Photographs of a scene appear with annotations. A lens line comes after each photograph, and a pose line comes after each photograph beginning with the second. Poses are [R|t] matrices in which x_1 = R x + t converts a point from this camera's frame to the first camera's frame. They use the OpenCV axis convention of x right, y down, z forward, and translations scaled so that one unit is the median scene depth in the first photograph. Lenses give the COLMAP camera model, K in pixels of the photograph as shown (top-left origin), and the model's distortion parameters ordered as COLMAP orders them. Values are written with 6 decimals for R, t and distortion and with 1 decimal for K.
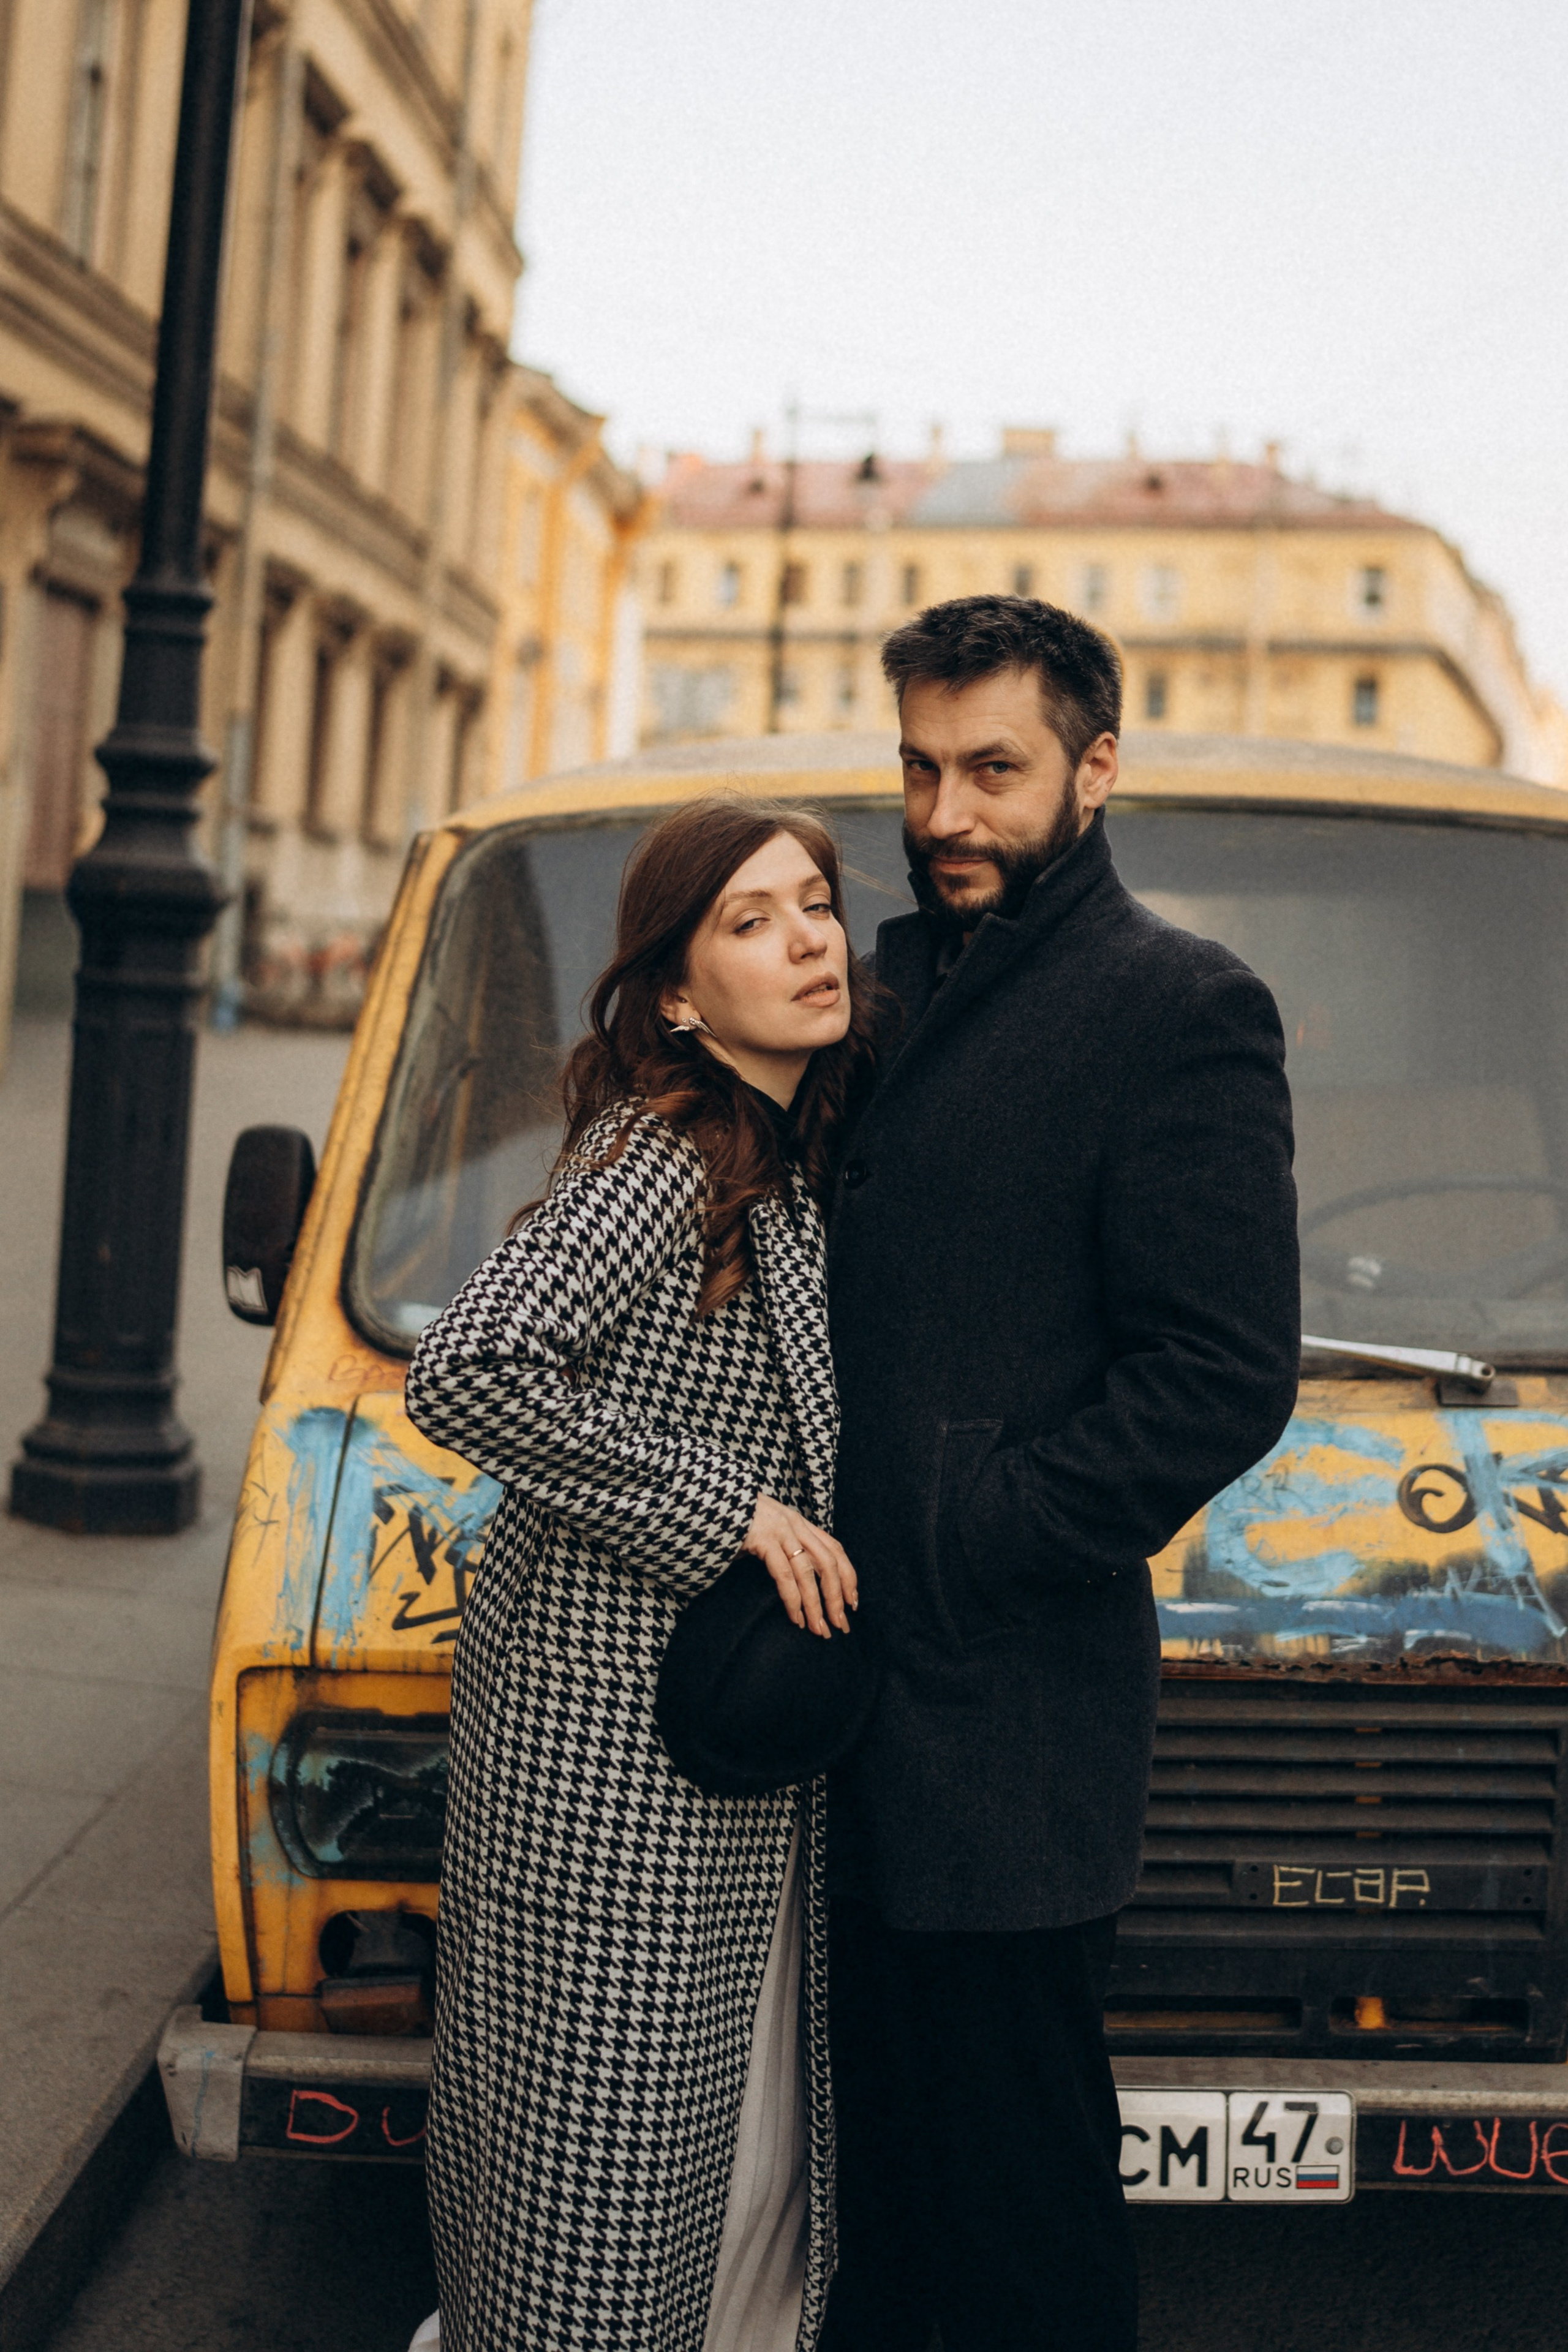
lens RADIAL K [[3562.9, 0, 873.3], [0, 3562.9, 942.2], [0, 0, 1]] dist [-0.154403, 0.125224]
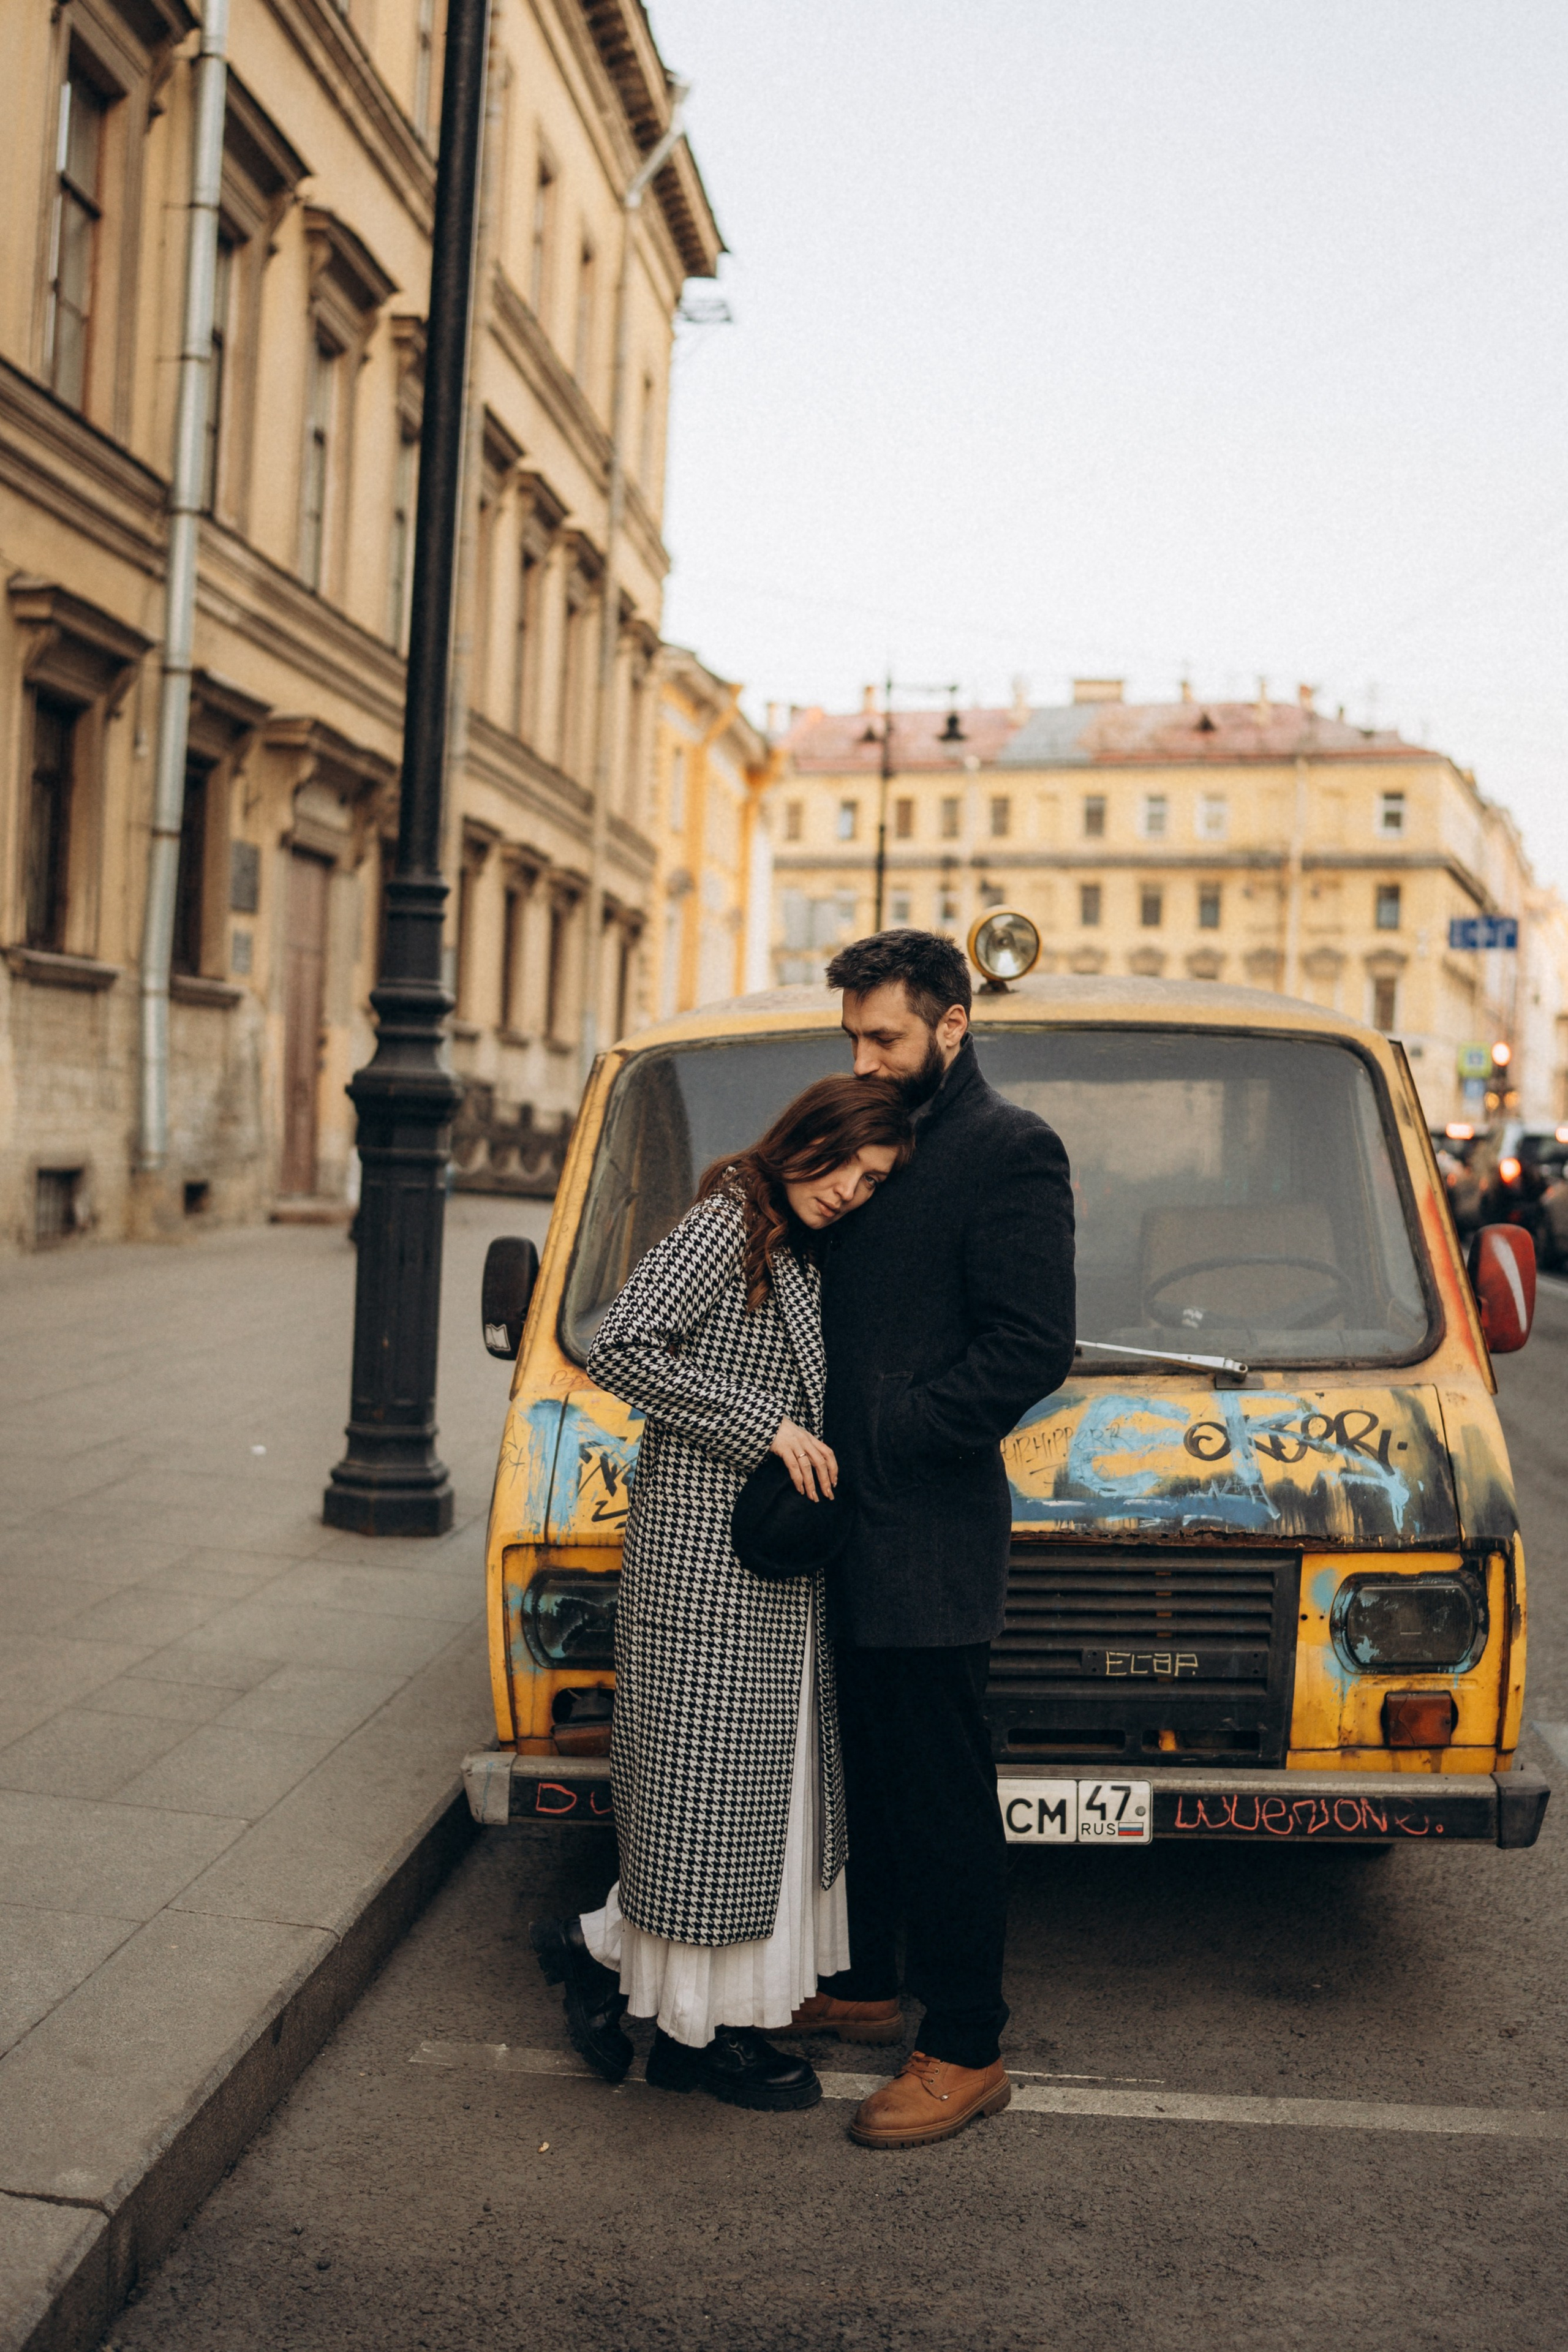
lens RADIAL K [[2908.1, 0, 782.5], [0, 2908.1, 1223.2], [0, 0, 1]] dist [-0.109147, 0.002308]
pose [[0.997851, -0.017353, -0.063186, 0.047904], [0.019574, 0.999206, 0.034710, 0.001910], [0.062533, -0.035872, 0.997398, -0.395416]]
